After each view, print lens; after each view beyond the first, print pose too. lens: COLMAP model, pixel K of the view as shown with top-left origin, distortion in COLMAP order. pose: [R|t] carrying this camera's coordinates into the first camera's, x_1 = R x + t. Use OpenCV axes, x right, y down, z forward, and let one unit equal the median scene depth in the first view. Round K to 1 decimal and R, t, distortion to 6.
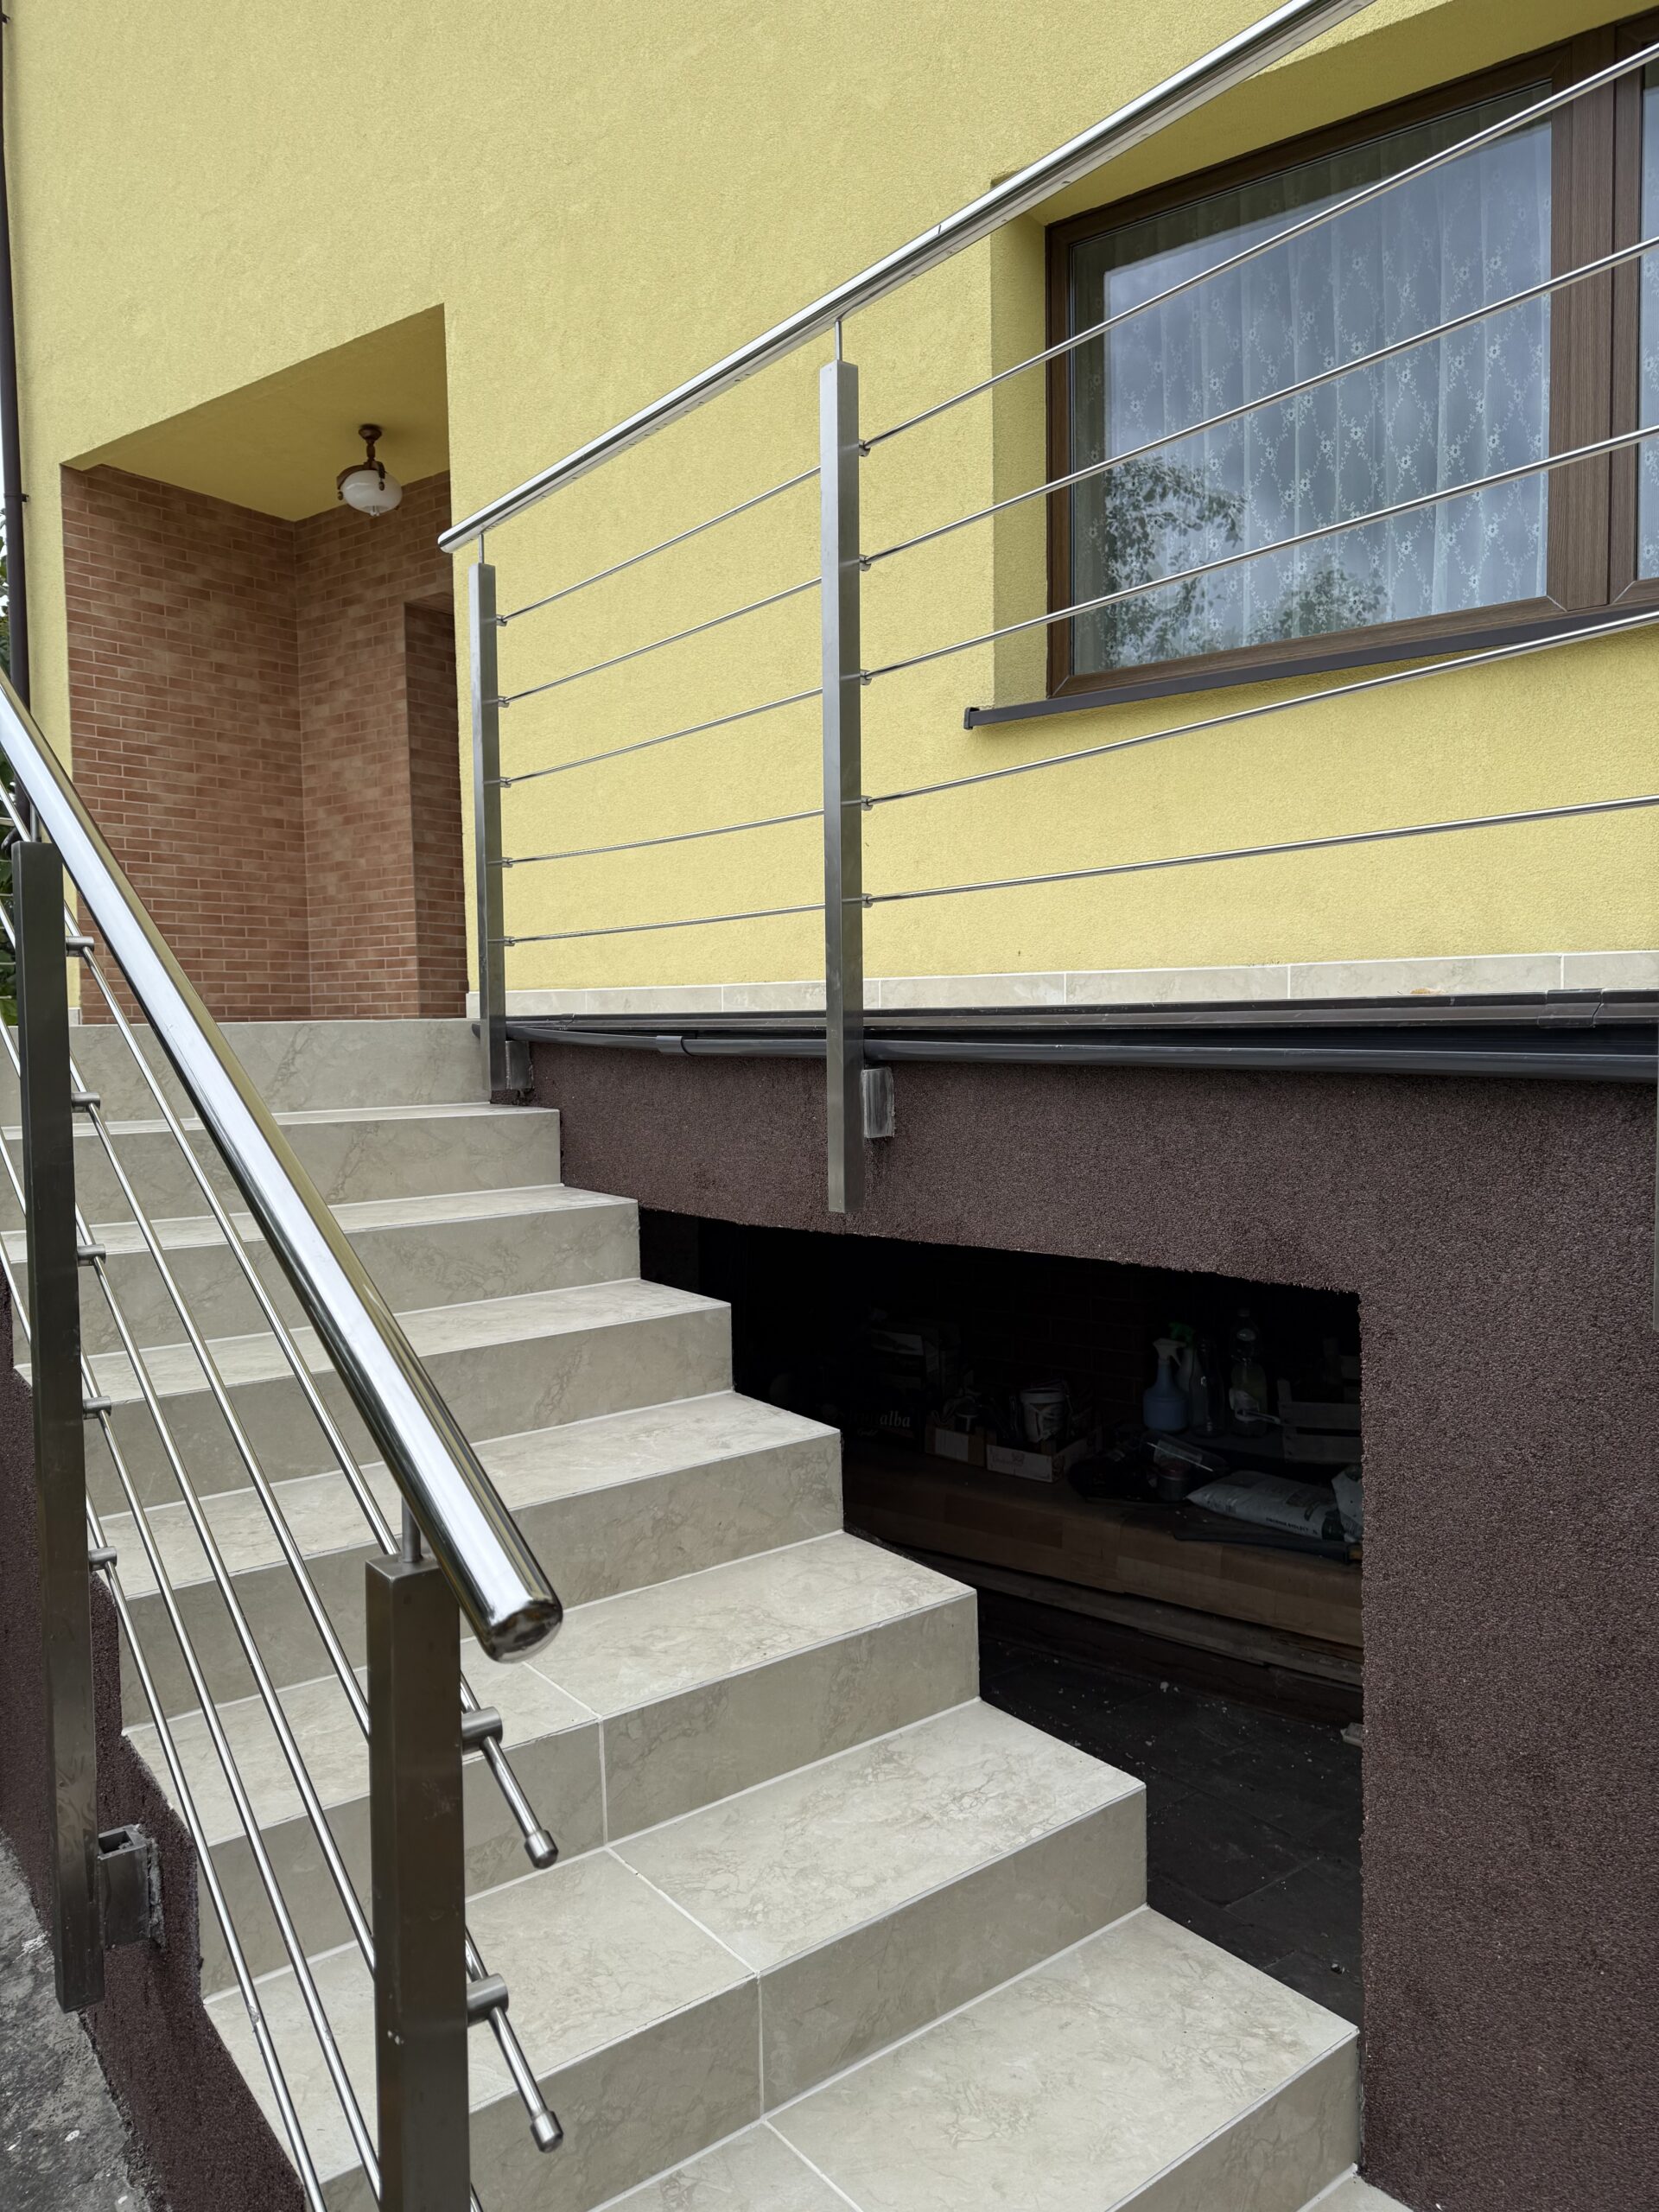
lens RADIAL K [[1552.0, 0, 825.5], [0, 1552.0, 1133.0], [0, 0, 1]] dist [0.021325, -0.039591]
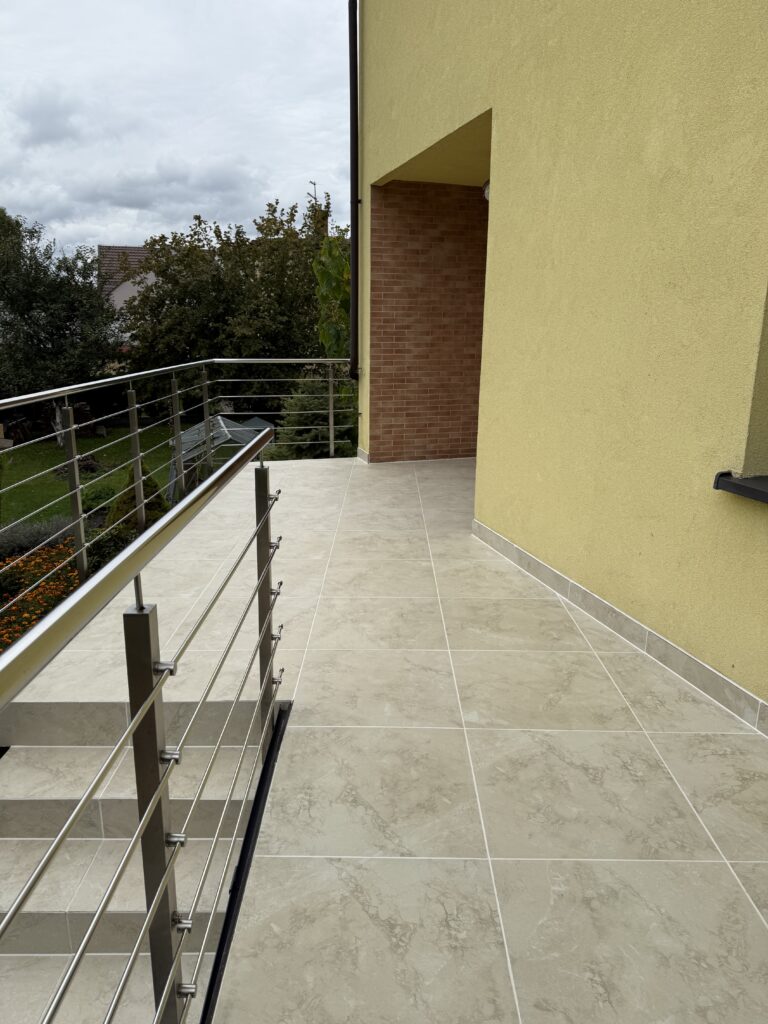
lens RADIAL K [[694.6, 0, 384.0], [0, 694.6, 512.0], [0, 0, 1]] dist [0.158252, -0.321579]
pose [[0.793255, 0.172217, -0.584027, 0.116337], [-0.057927, 0.976162, 0.209171, -0.195369], [0.606127, -0.132095, 0.784322, 0.223858]]
